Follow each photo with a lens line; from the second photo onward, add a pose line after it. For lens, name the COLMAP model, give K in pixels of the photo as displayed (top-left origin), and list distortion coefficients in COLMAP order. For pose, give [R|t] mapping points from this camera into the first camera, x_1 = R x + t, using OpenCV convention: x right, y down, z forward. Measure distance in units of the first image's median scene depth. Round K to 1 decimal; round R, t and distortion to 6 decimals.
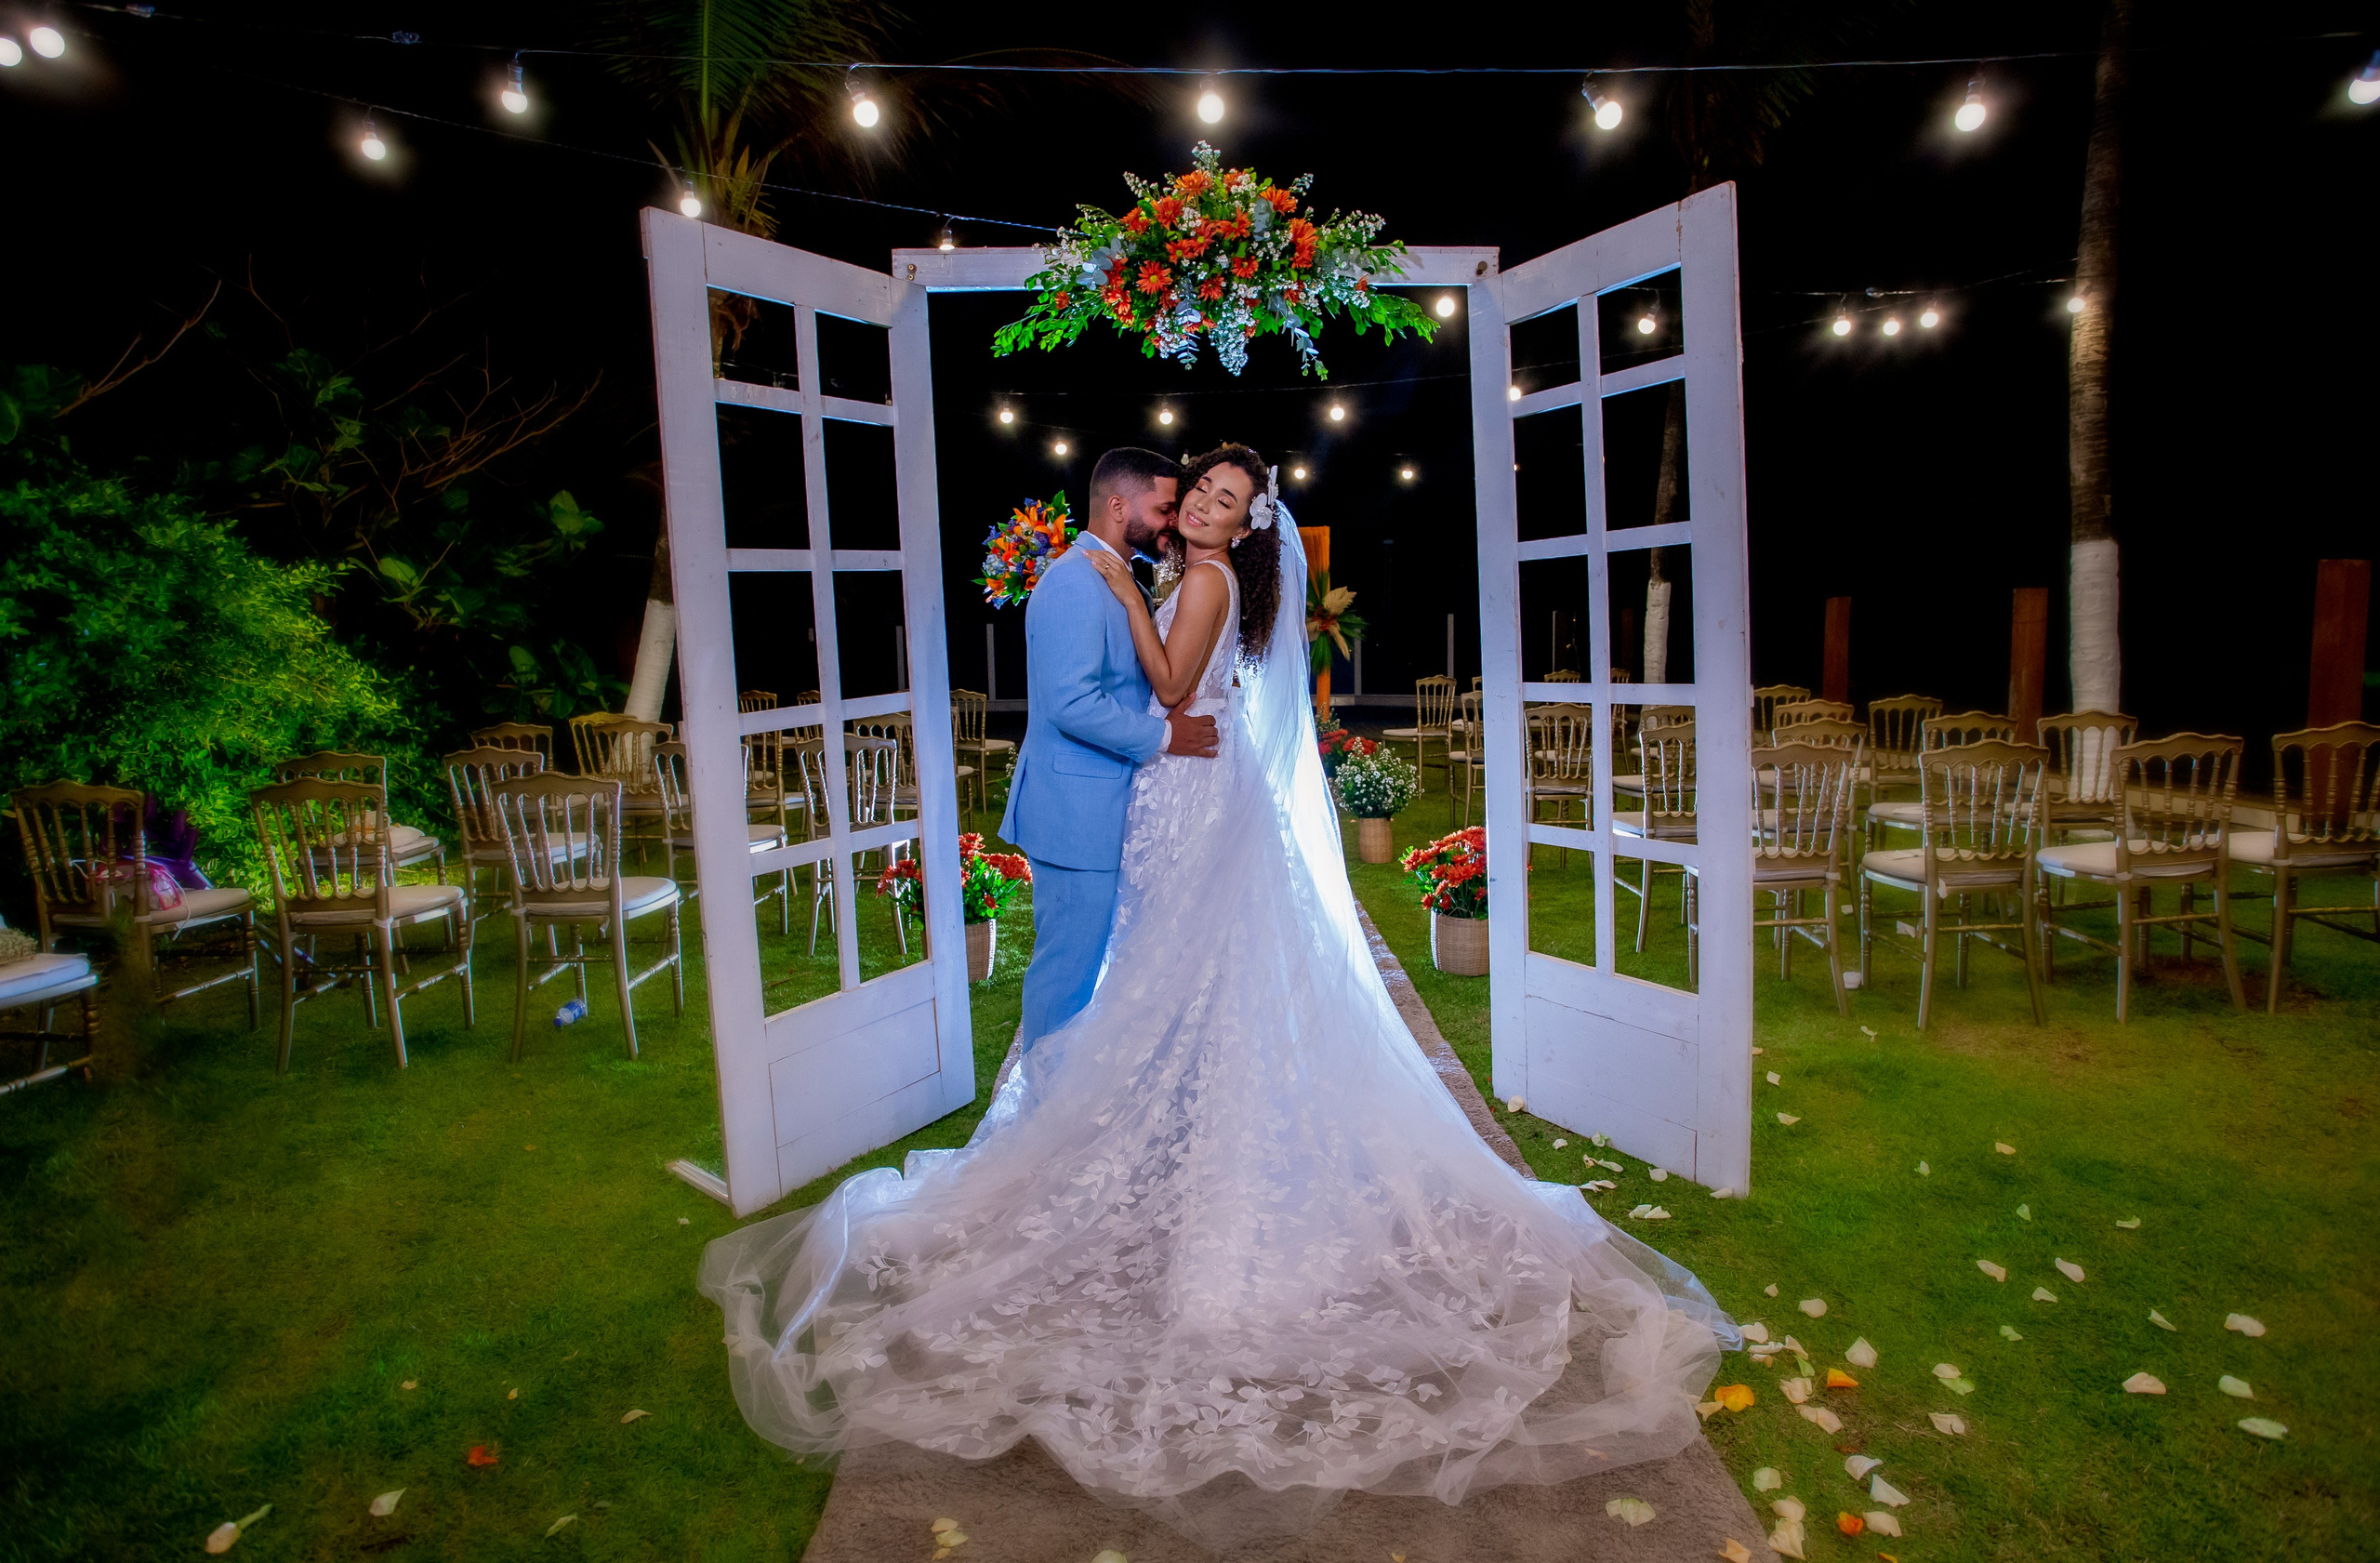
lens RADIAL K [[1191.7, 0, 1209.6], [0, 1191.7, 770.9], [0, 0, 1]] dist [-0.059342, 0.024372]
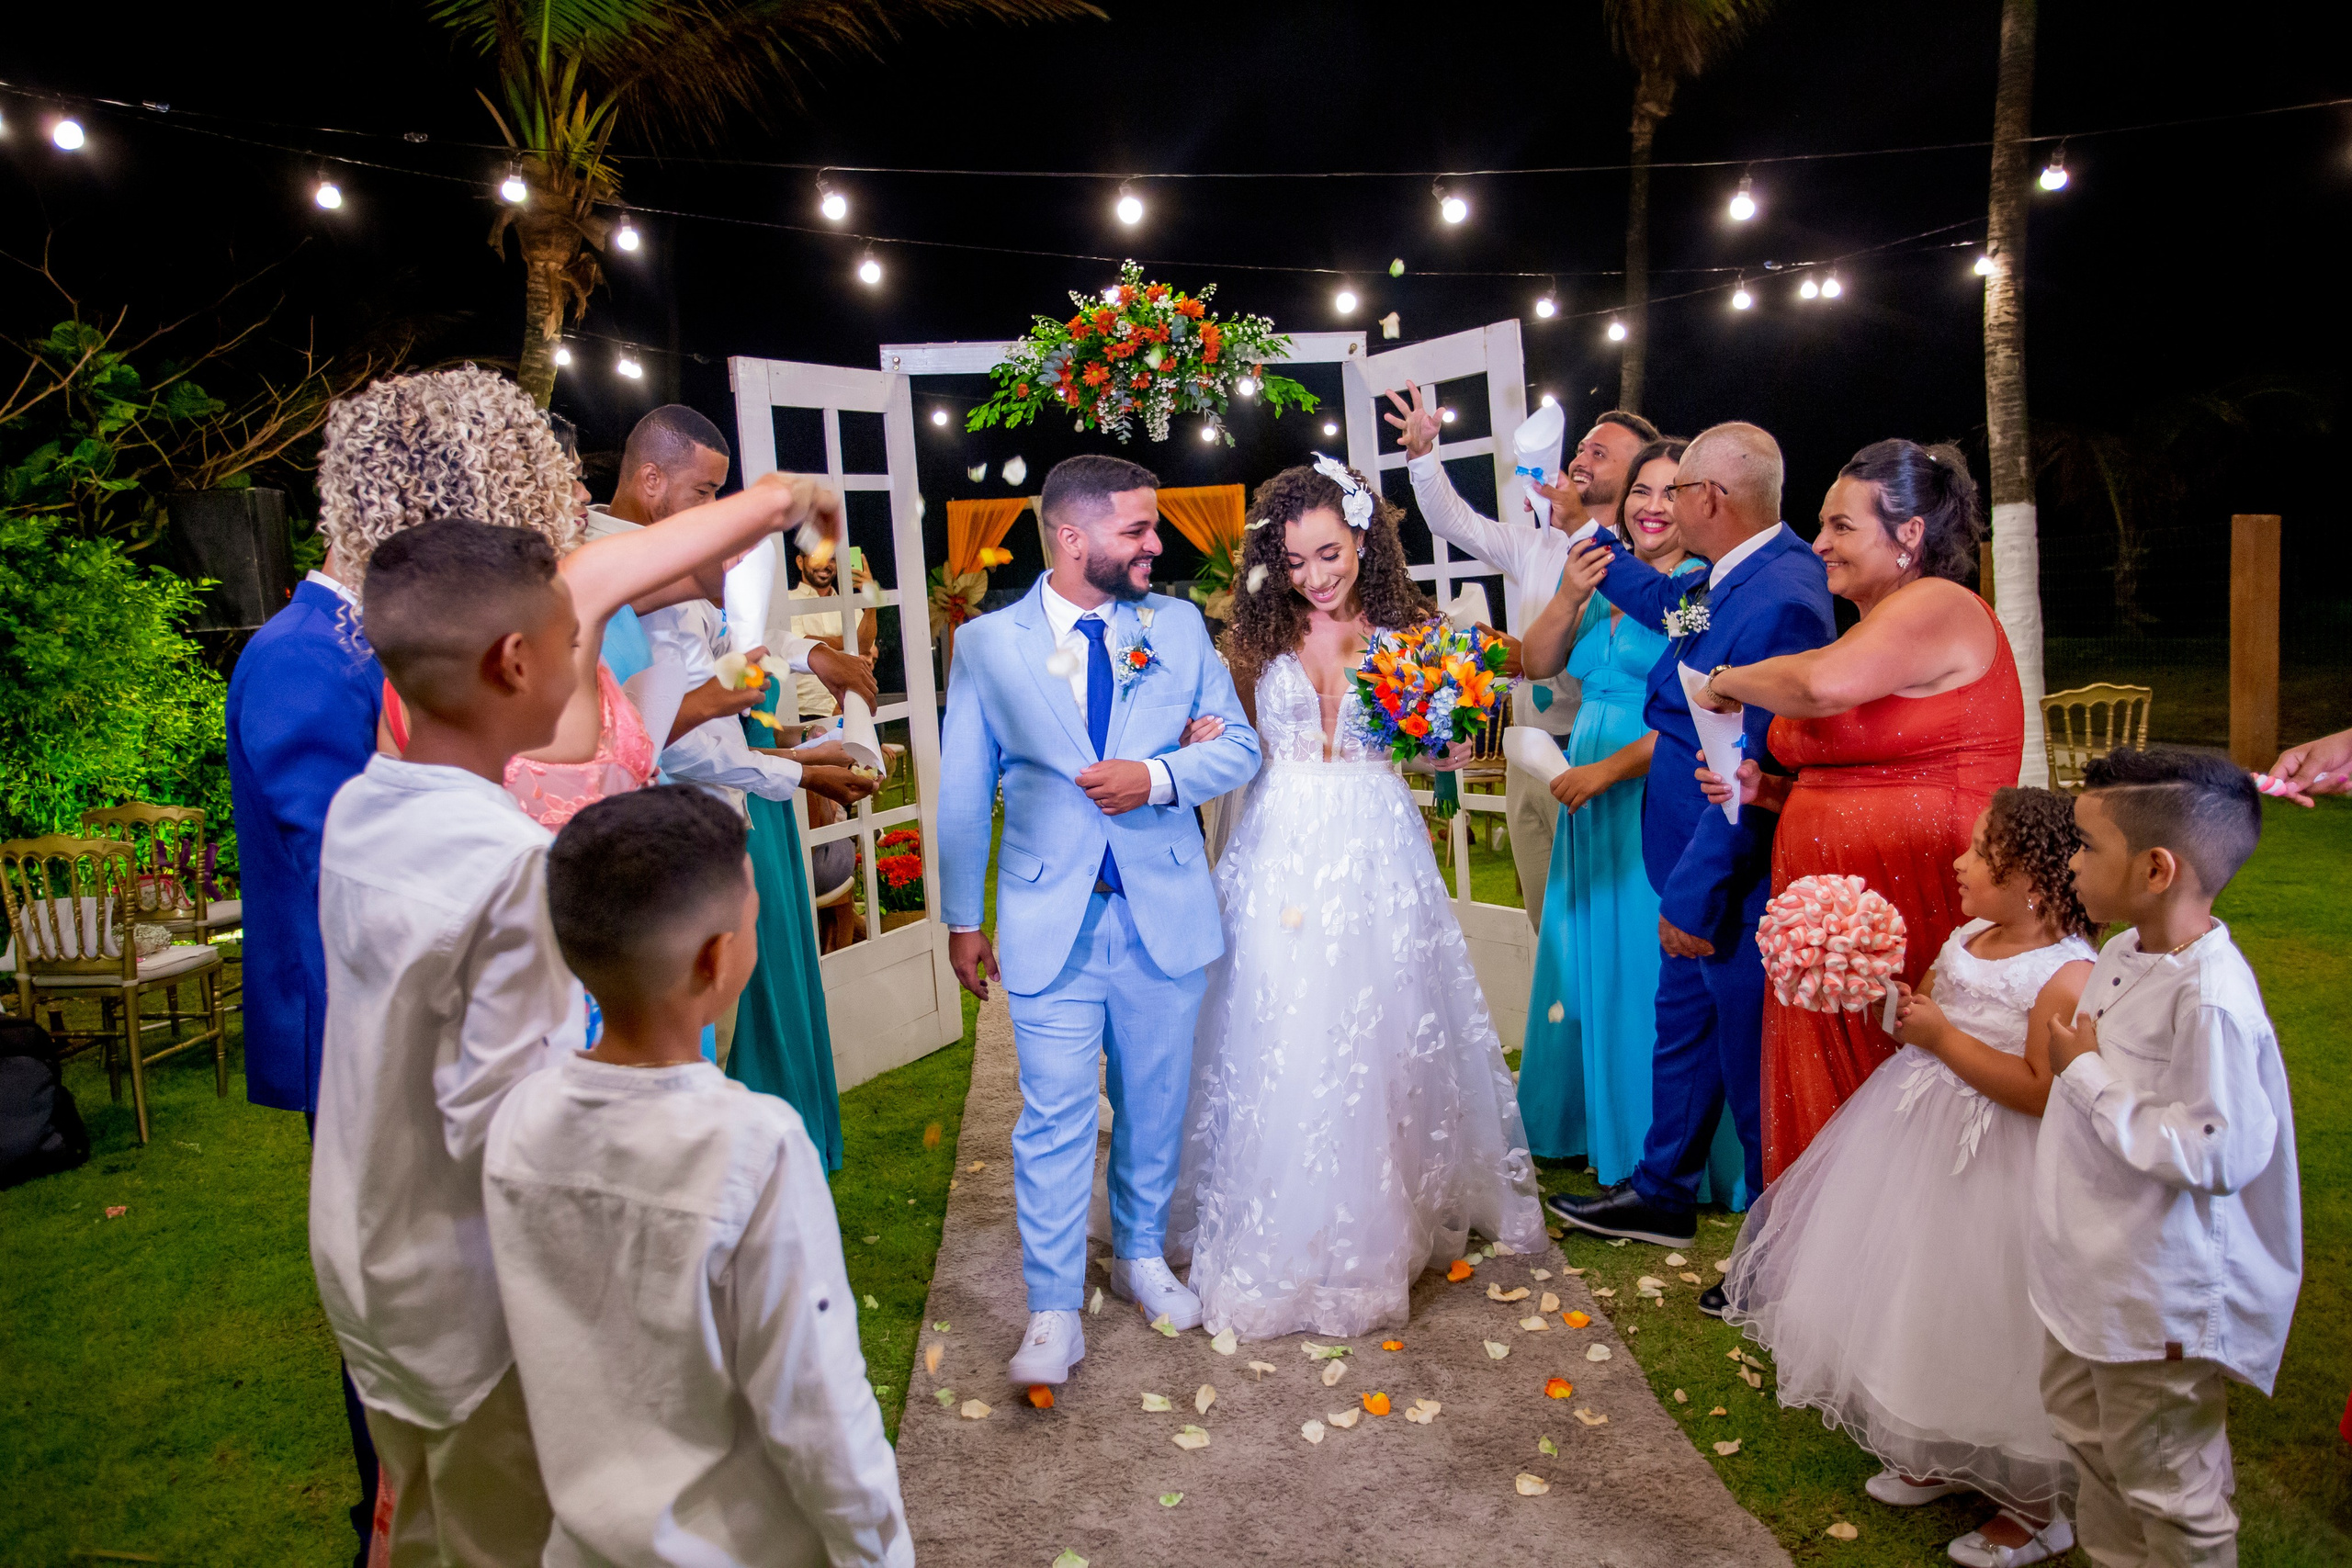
lens RADIAL K [[1639.9, 0, 1176.0], [0, 1639.9, 784.0], [0, 0, 1]] dist [-0.004096, -0.000001]
pose [[0.998167, -0.035836, 0.048763, -0.061098], [0.035711, 0.999356, 0.003434, 0.024948], [-0.048855, -0.001686, 0.998804, -0.764873]]
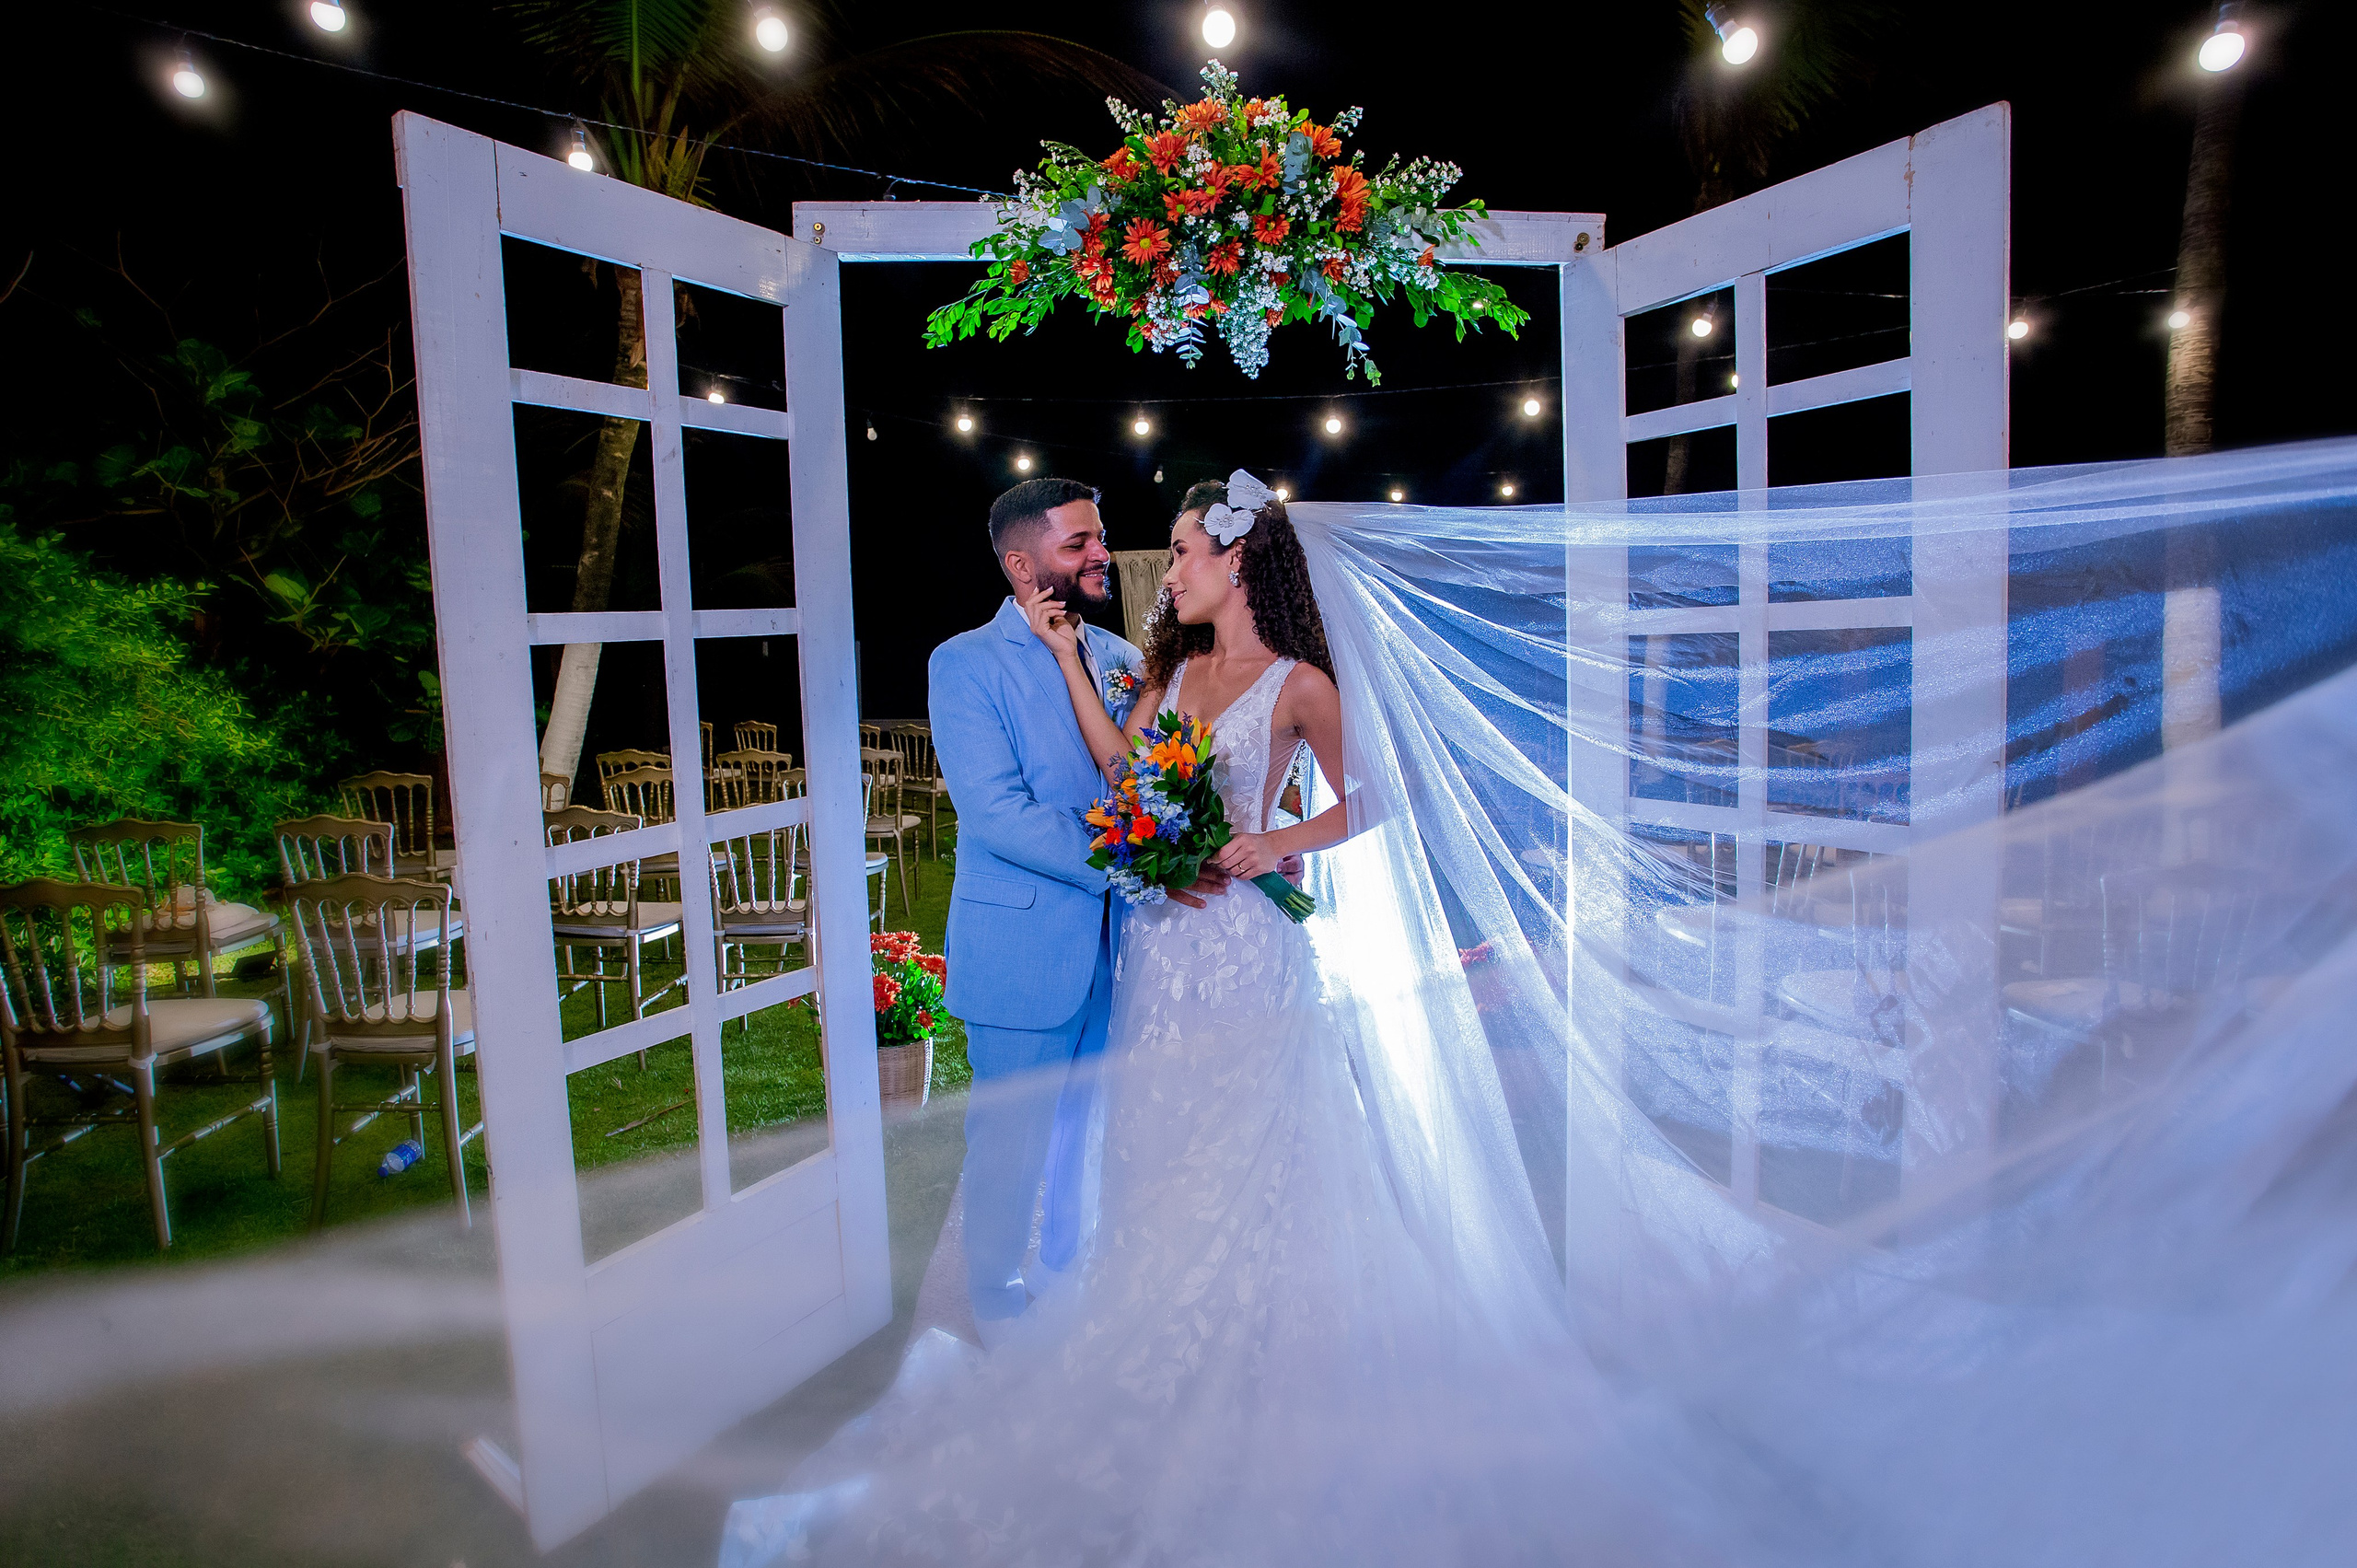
lens RADIAL K [[1182.2, 0, 1173.1], [0, 1182.2, 769.1], [0, 0, 1]] dist [-0.061484, 0.025214]
pose [[0.999882, 0.015279, 0.001546, -0.025692], [-0.015265, 0.999844, -0.008860, -0.084236], [-0.001681, 0.008836, 0.999960, 0.274598]]
